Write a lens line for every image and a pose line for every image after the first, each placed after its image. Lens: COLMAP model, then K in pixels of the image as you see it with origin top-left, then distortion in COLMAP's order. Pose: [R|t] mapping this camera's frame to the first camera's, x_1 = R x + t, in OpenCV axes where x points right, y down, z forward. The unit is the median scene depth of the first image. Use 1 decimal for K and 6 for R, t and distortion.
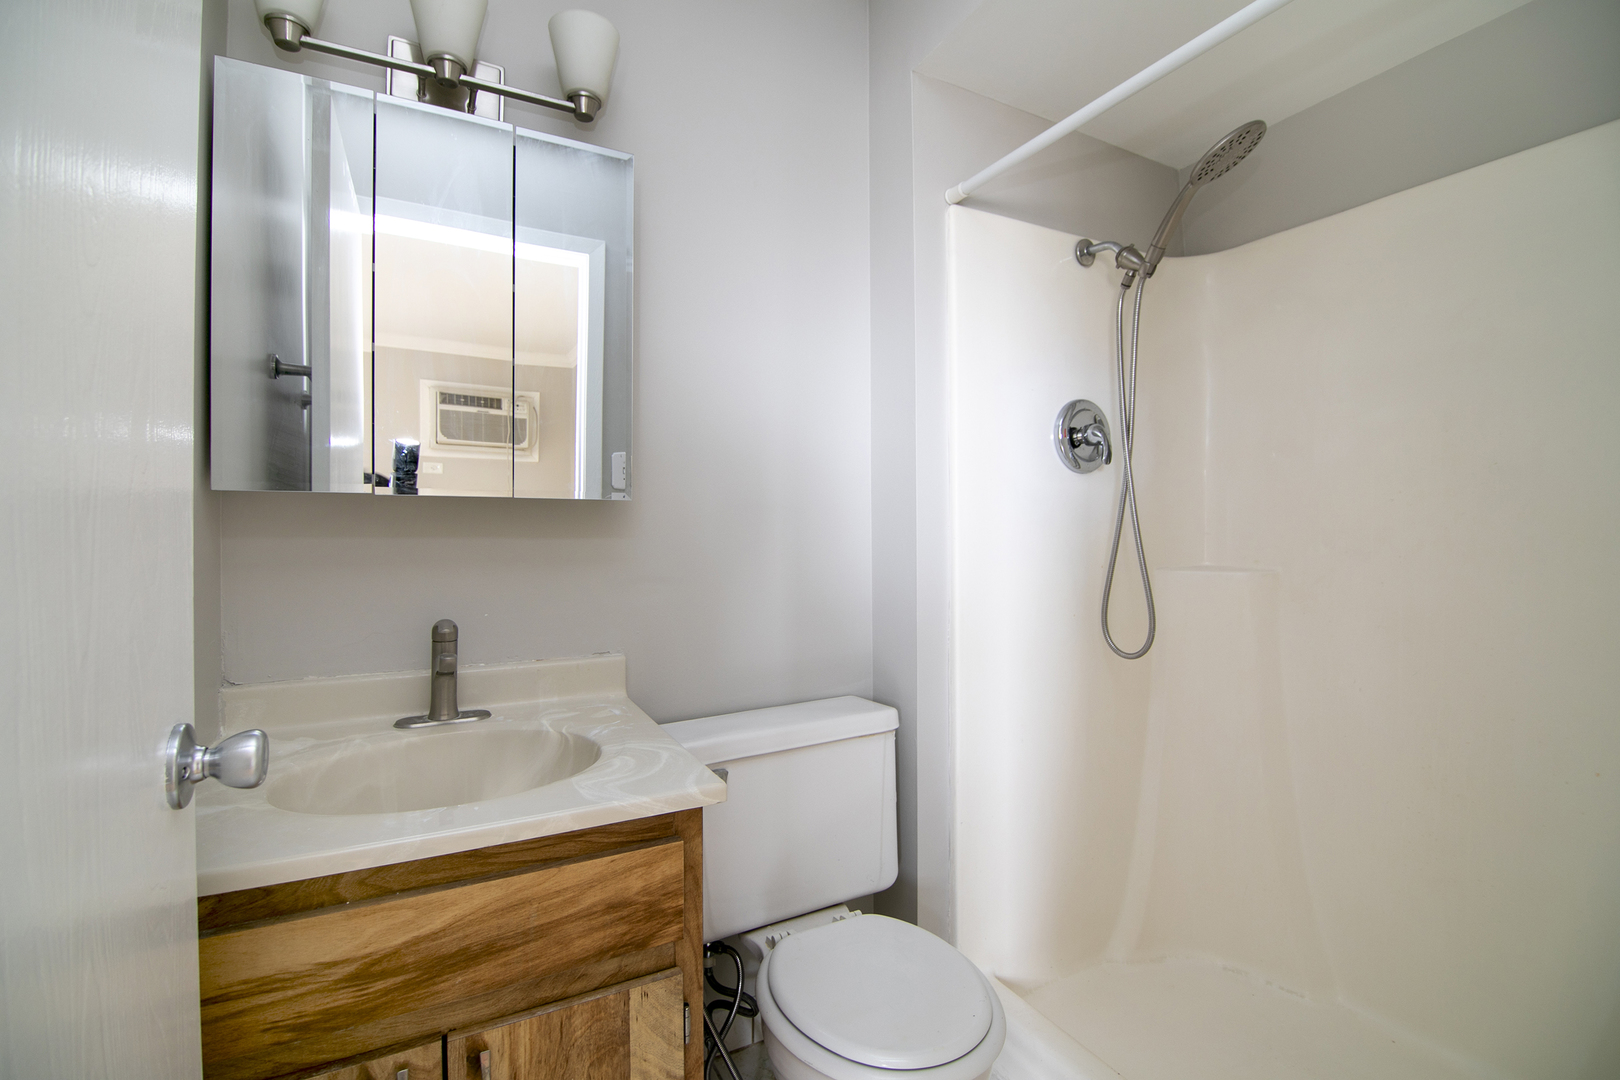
lens RADIAL K [[718.5, 0, 807.7], [0, 718.5, 530.1], [0, 0, 1]] dist [-0.002087, -0.011206]
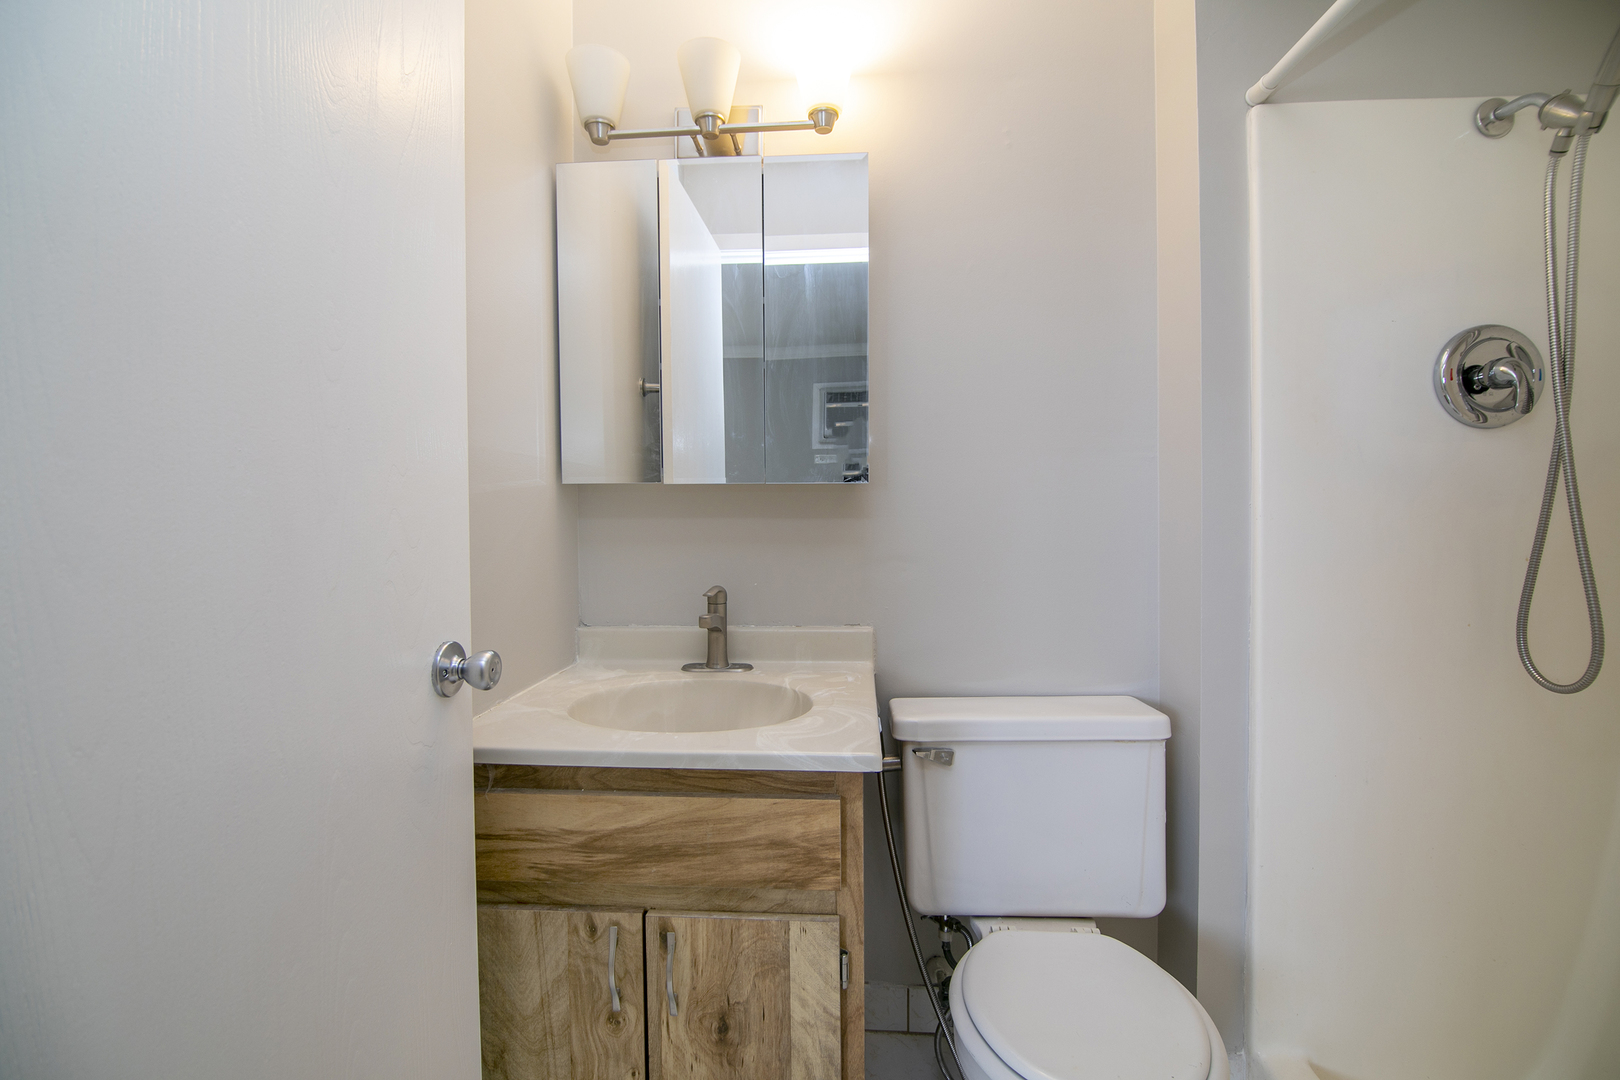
lens RADIAL K [[718.5, 0, 807.7], [0, 718.5, 530.1], [0, 0, 1]] dist [-0.002087, -0.011206]
pose [[0.849649, 0.006732, -0.527305, 0.363955], [0.005895, 0.999735, 0.022262, 0.006597], [0.527315, -0.022023, 0.849384, 0.077394]]
